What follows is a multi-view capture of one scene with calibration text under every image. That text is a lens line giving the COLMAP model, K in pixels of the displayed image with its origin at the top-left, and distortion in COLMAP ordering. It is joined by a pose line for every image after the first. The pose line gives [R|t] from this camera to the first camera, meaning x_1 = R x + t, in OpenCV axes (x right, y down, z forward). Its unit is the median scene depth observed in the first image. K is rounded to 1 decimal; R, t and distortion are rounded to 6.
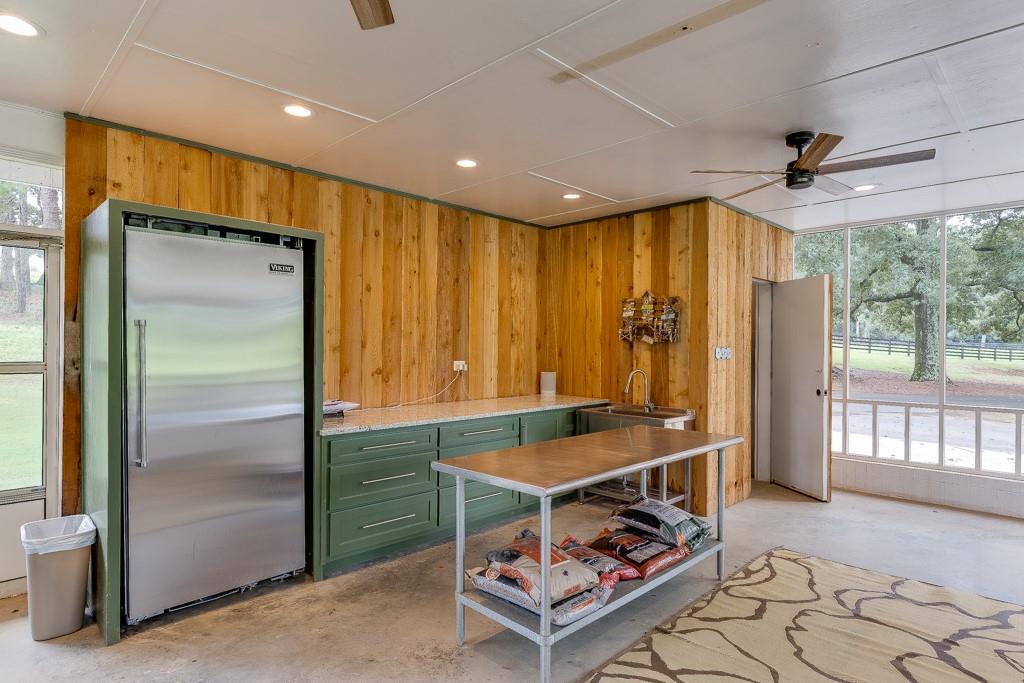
lens RADIAL K [[575.5, 0, 512.0], [0, 575.5, 341.5], [0, 0, 1]] dist [0.001869, 0.001344]
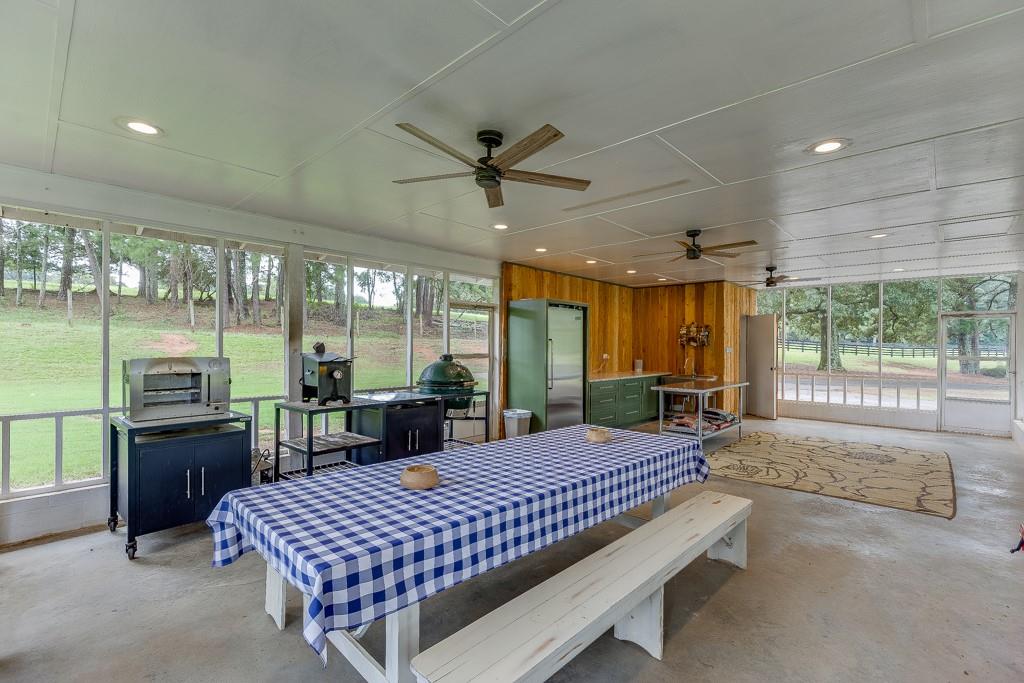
lens RADIAL K [[466.4, 0, 512.0], [0, 466.4, 341.5], [0, 0, 1]] dist [0.011495, -0.000472]
pose [[0.999681, 0.000543, 0.025254, -0.467091], [-0.000557, 1.000000, 0.000548, -0.013113], [-0.025253, -0.000562, 0.999681, -0.701183]]
